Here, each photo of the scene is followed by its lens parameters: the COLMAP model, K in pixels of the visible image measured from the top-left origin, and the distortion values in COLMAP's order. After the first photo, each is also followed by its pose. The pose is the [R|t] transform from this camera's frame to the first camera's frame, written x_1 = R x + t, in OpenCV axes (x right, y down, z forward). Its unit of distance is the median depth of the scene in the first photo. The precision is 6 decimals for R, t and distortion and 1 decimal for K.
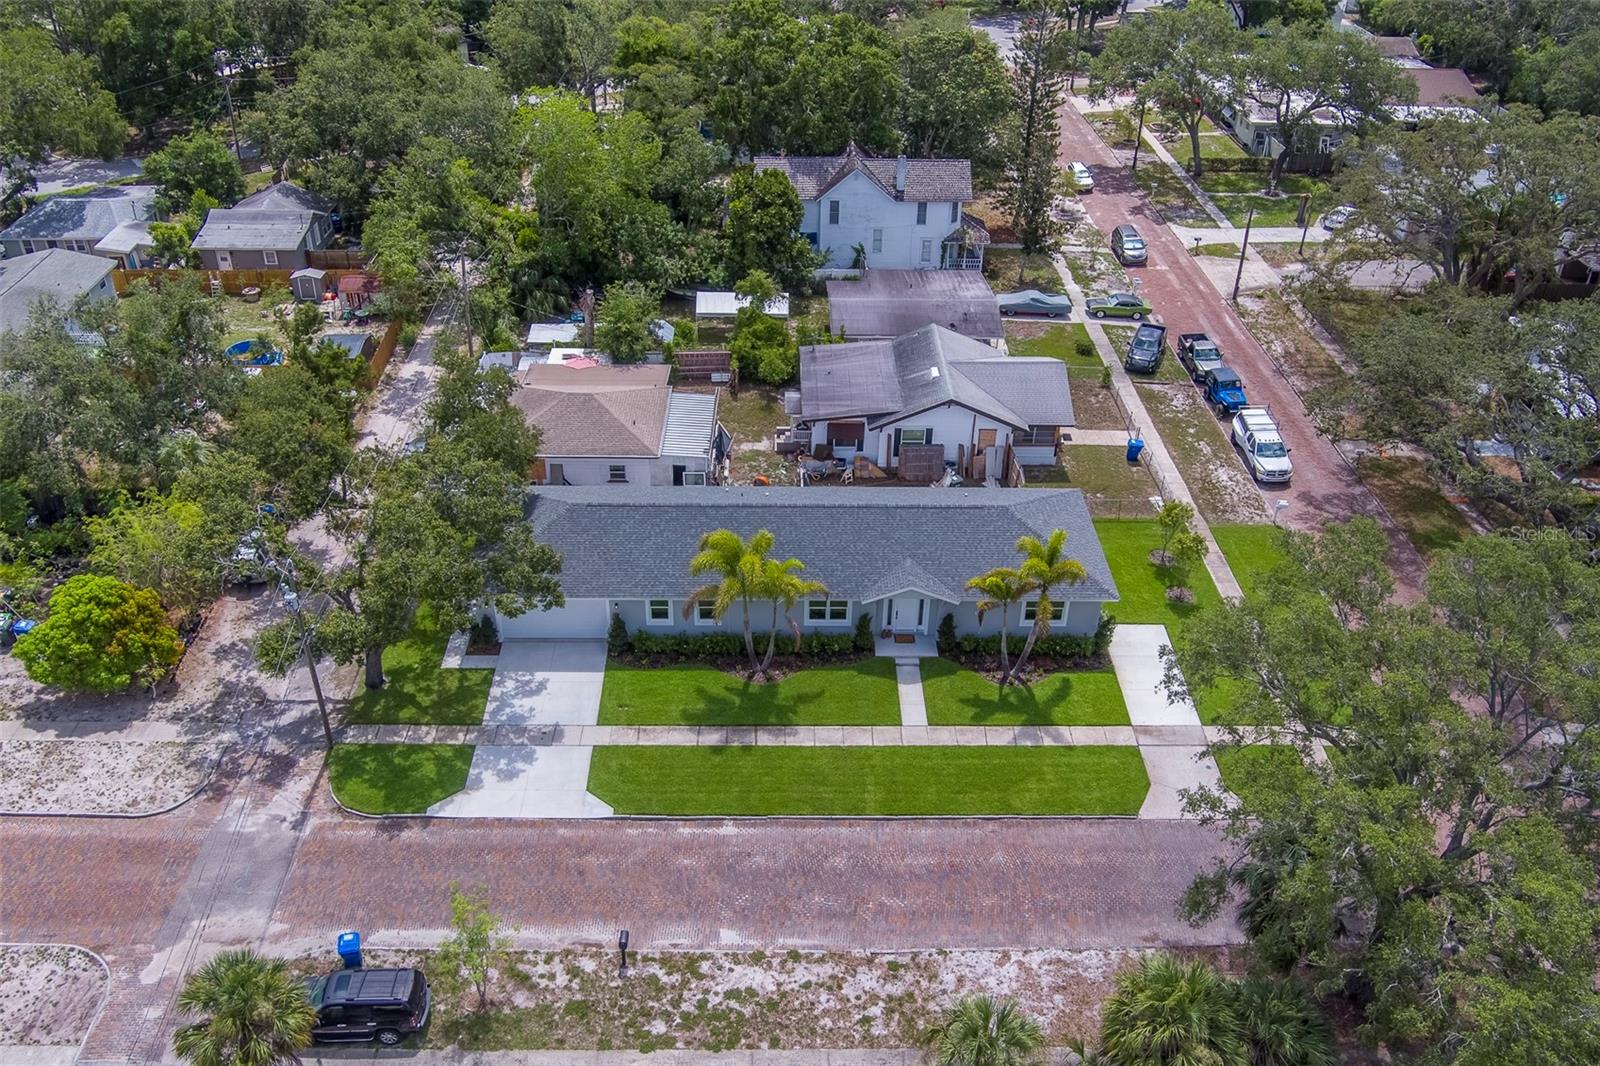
lens RADIAL K [[1310.6, 0, 800.0], [0, 1310.6, 533.0], [0, 0, 1]] dist [-0.090044, 0.057672]
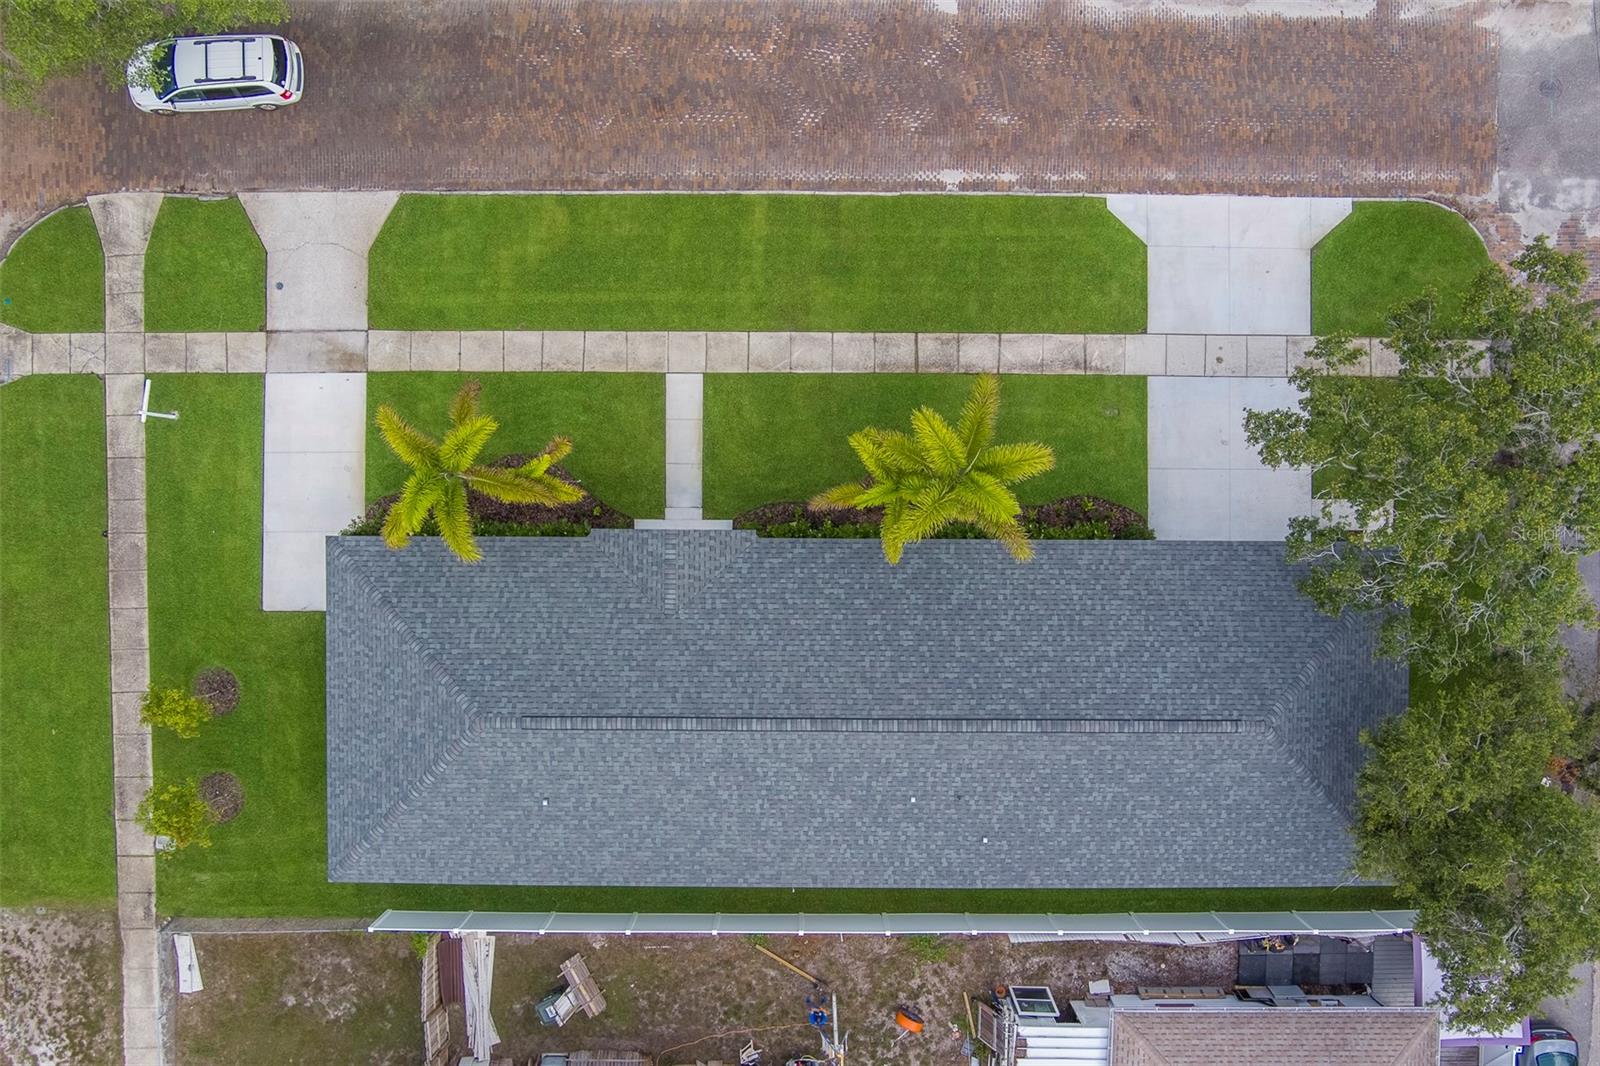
lens RADIAL K [[1310.6, 0, 800.0], [0, 1310.6, 533.0], [0, 0, 1]] dist [-0.090044, 0.057672]
pose [[-0.999603, -0.023281, -0.015897, 0.036934], [0.000756, -0.585837, 0.810429, -0.468328], [-0.028181, 0.810095, 0.585622, 0.677974]]
